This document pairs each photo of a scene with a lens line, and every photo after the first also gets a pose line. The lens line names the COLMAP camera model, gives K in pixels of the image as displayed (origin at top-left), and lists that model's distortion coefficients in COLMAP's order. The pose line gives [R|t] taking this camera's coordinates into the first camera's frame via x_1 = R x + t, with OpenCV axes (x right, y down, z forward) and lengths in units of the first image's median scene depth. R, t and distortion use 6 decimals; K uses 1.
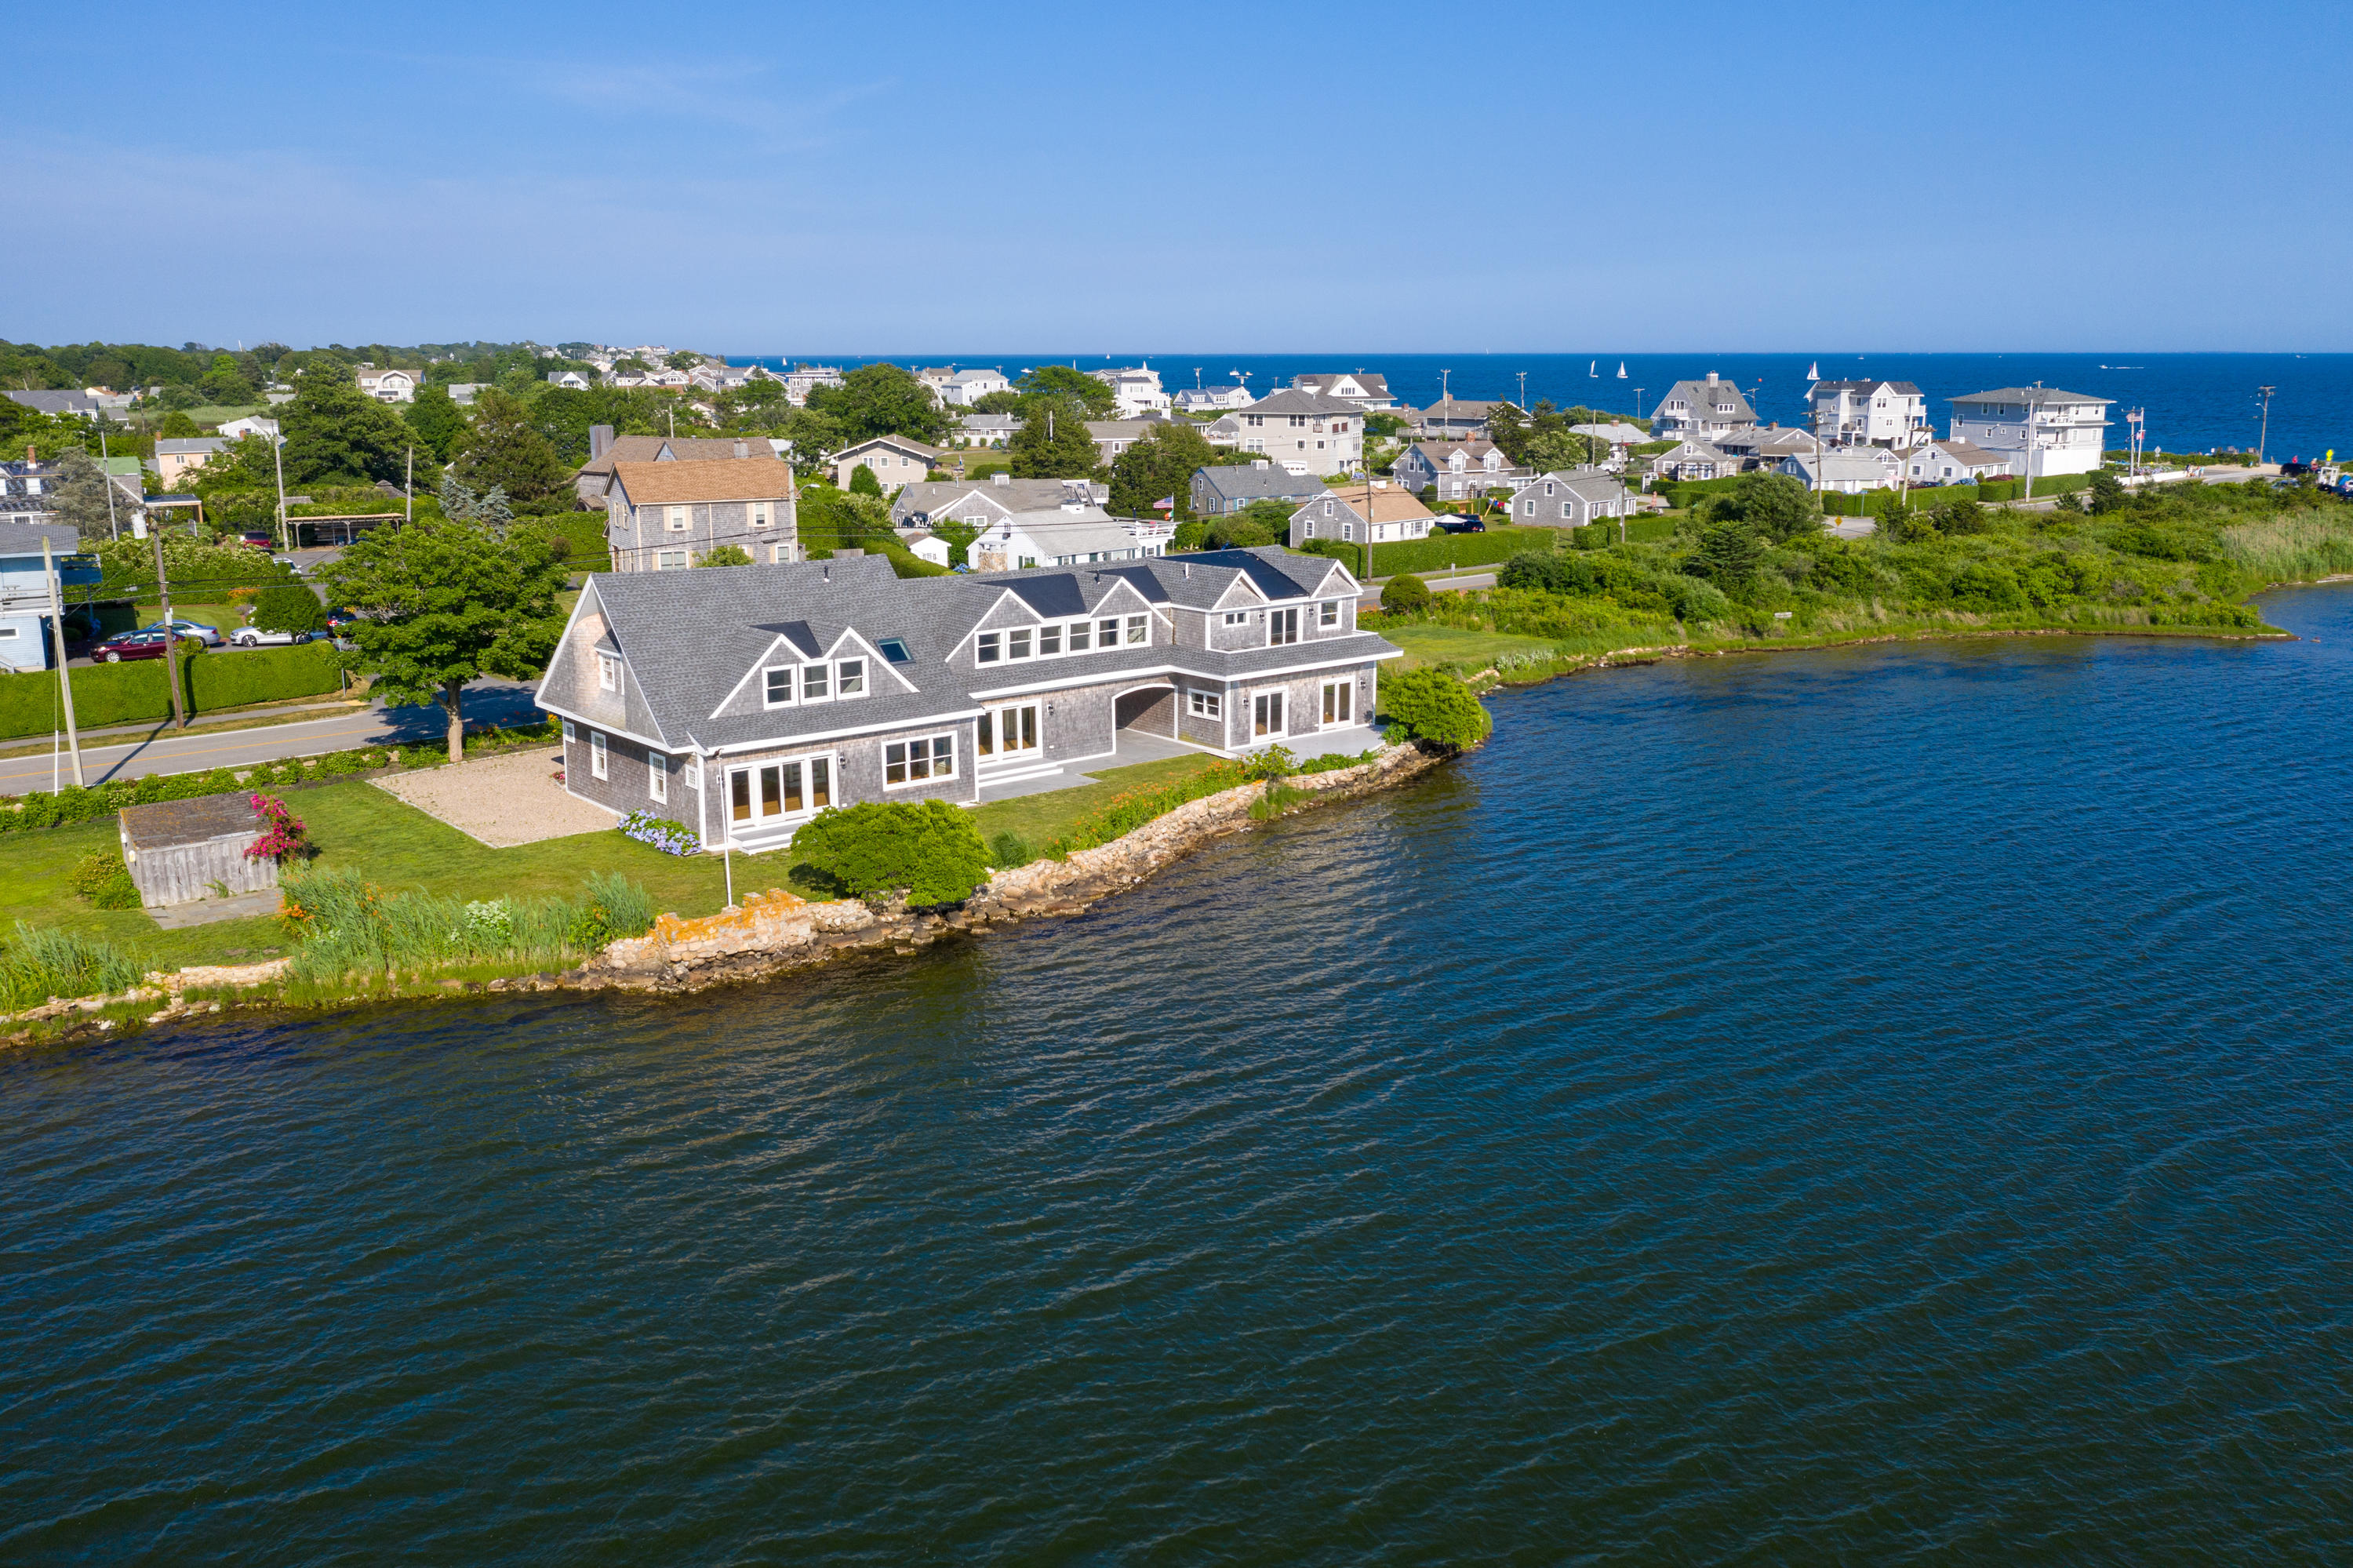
lens RADIAL K [[1884.5, 0, 1235.8], [0, 1884.5, 783.6], [0, 0, 1]] dist [-0.013019, 0.002005]
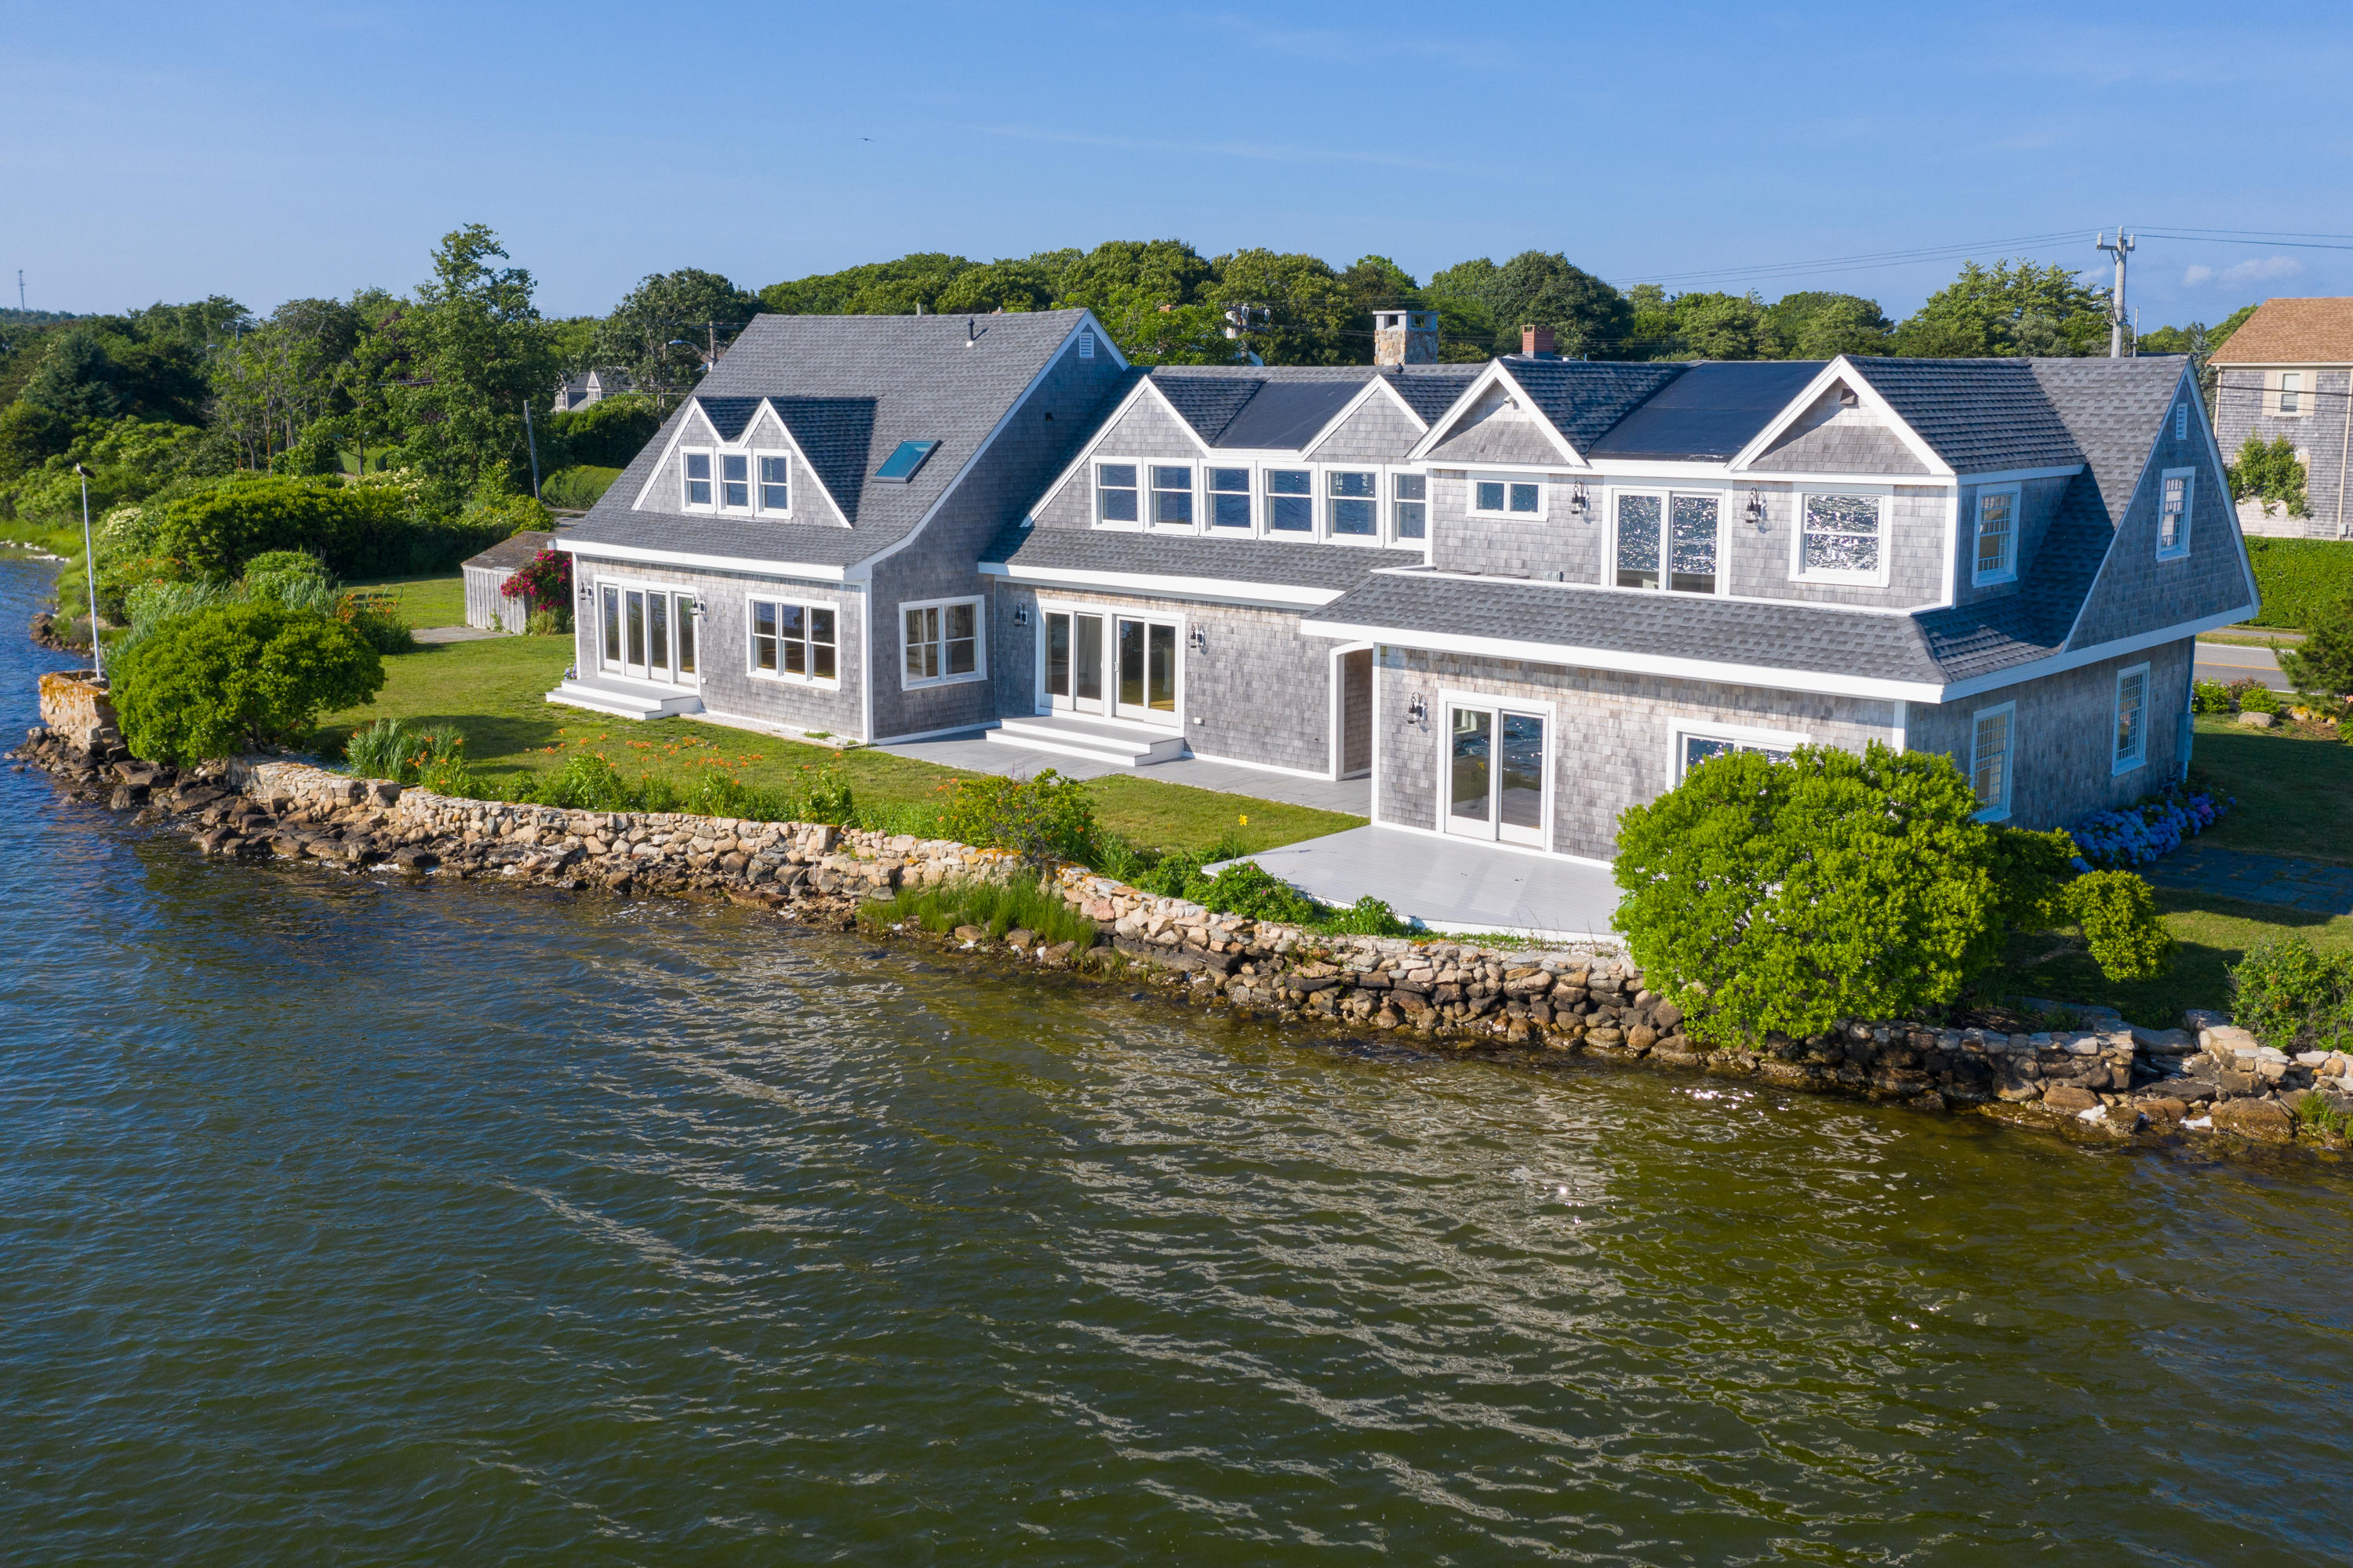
lens RADIAL K [[2073.6, 0, 1229.8], [0, 2073.6, 746.6], [0, 0, 1]] dist [-0.005496, 0.000236]
pose [[0.090290, 0.168775, -0.981510, 0.406402], [-0.219886, 0.964593, 0.145639, -0.088493], [0.971338, 0.202671, 0.124204, 0.915812]]
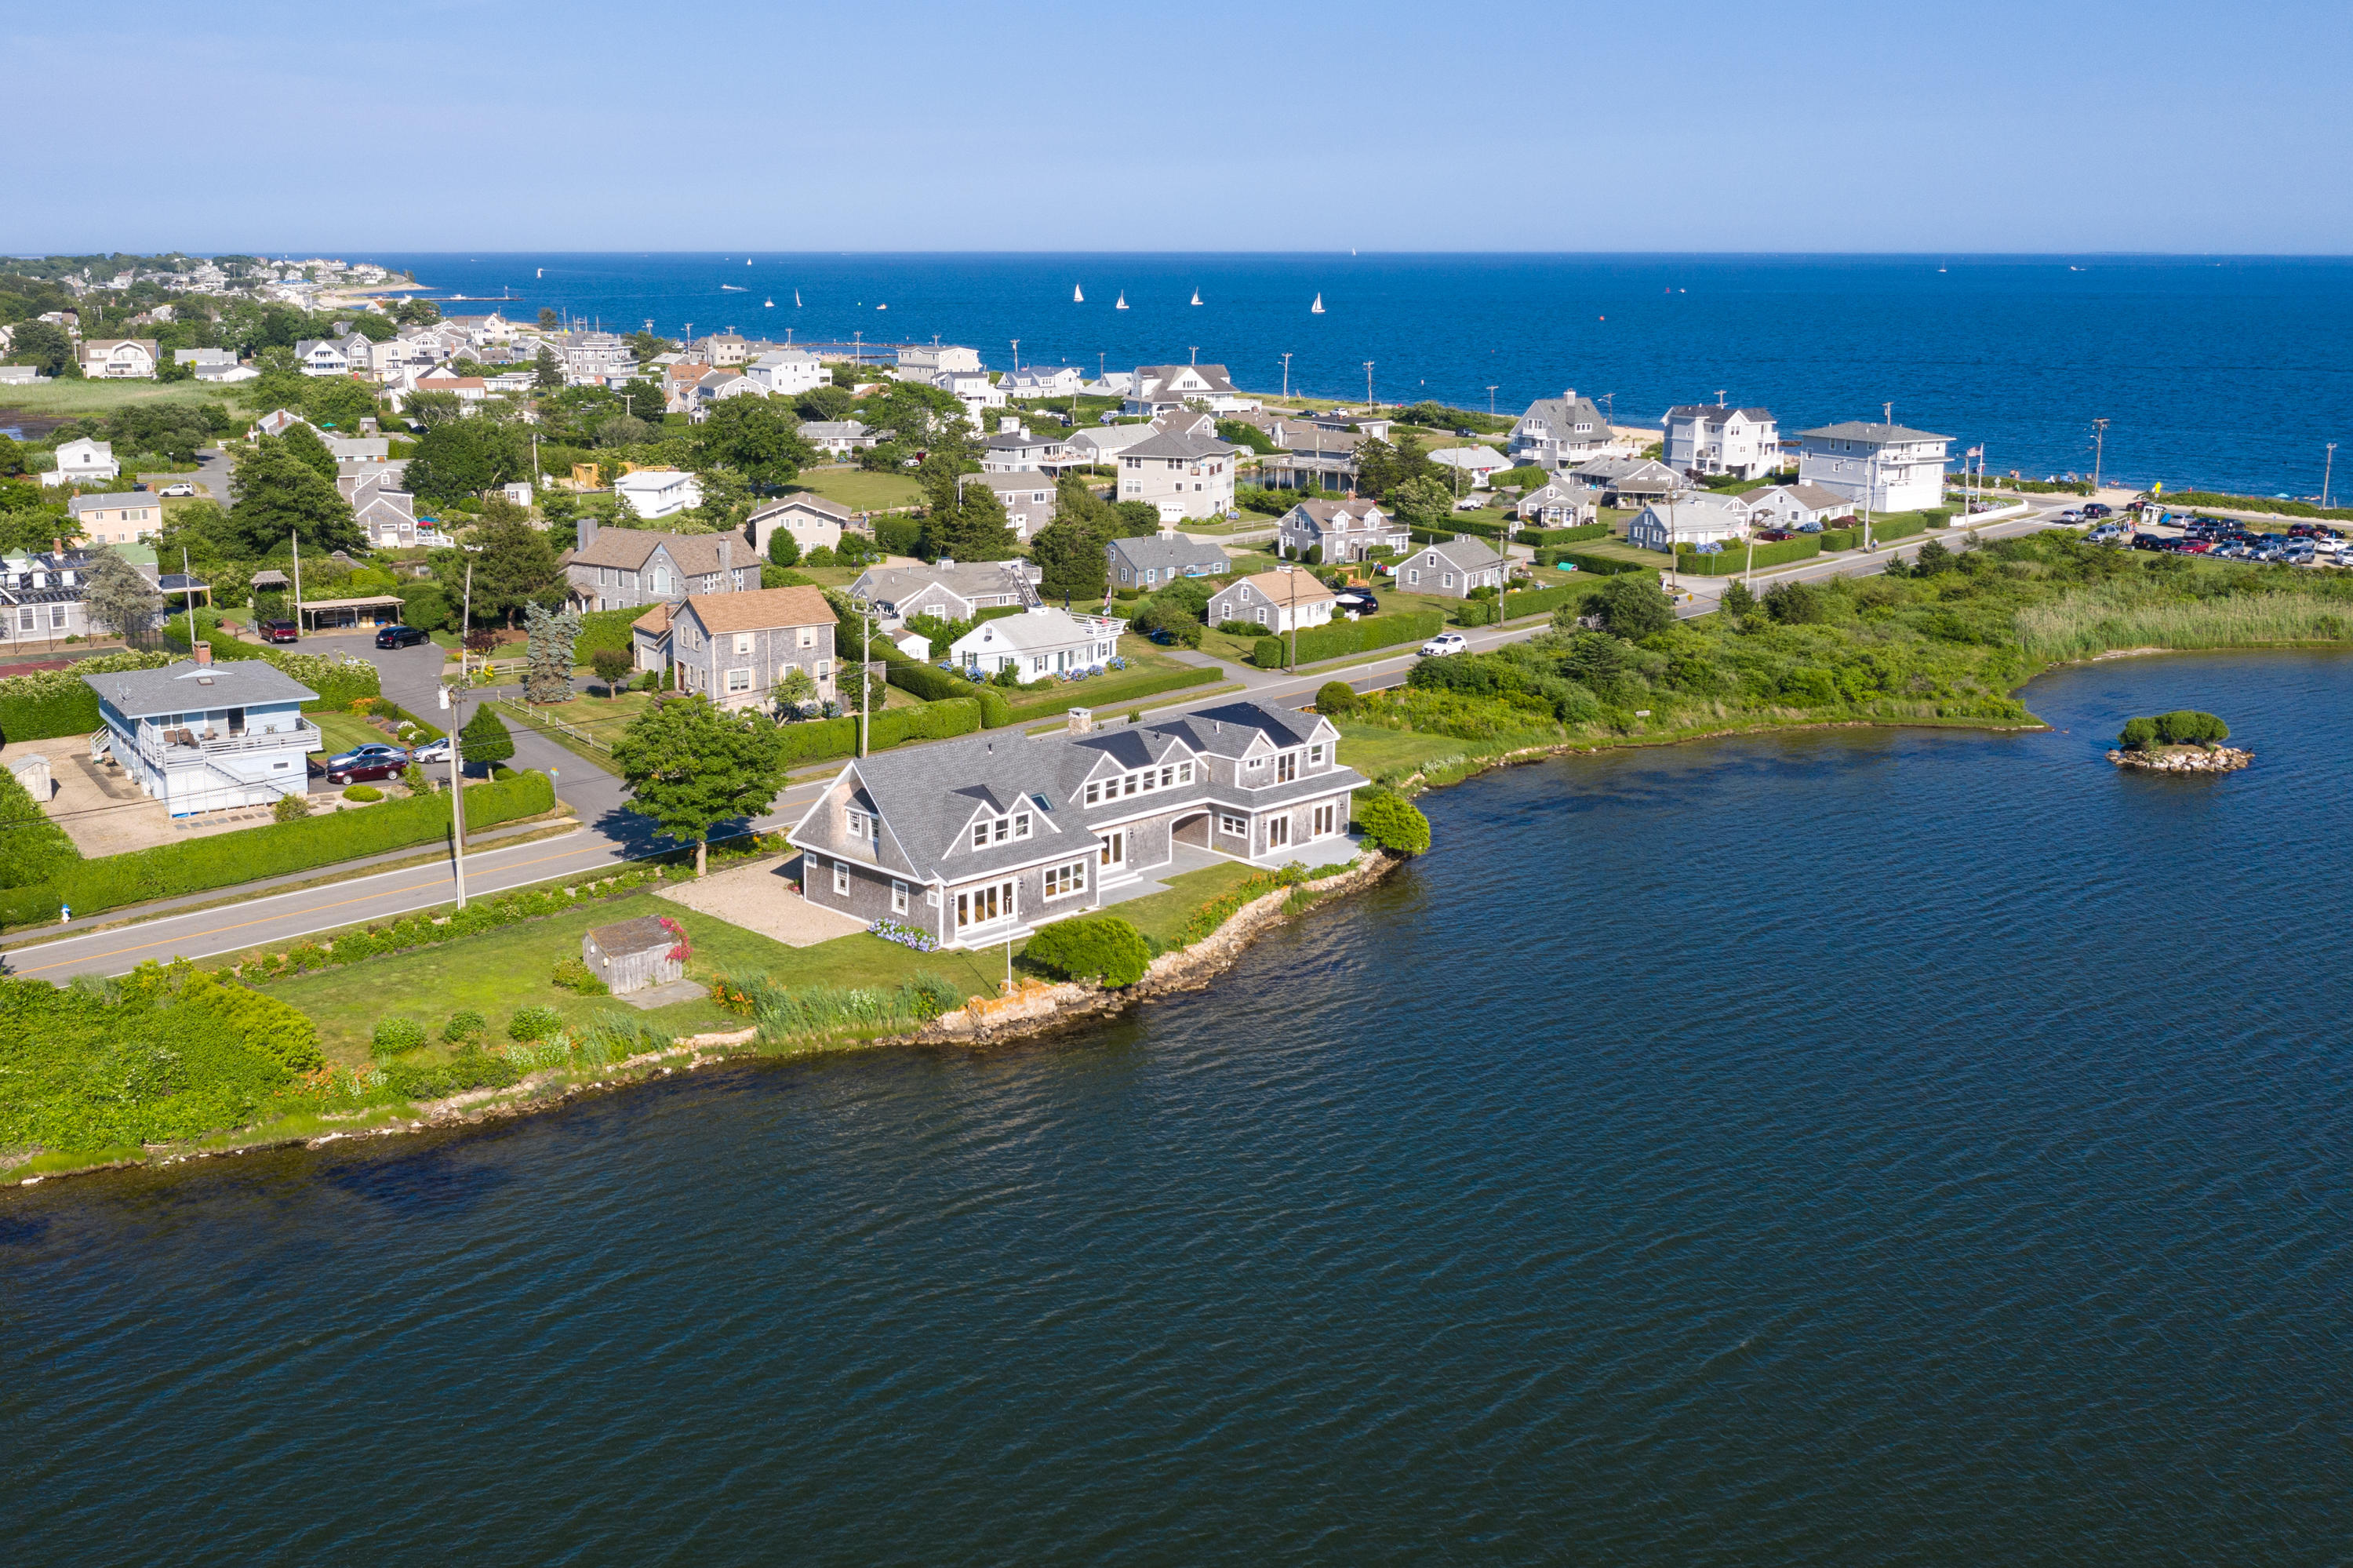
lens RADIAL K [[2208.7, 0, 1186.3], [0, 2208.7, 789.8], [0, 0, 1]] dist [-0.012373, 0.002771]
pose [[0.996723, -0.006143, 0.080655, -0.183149], [0.005307, 0.999930, 0.010569, -0.086394], [-0.080714, -0.010106, 0.996686, -0.615199]]
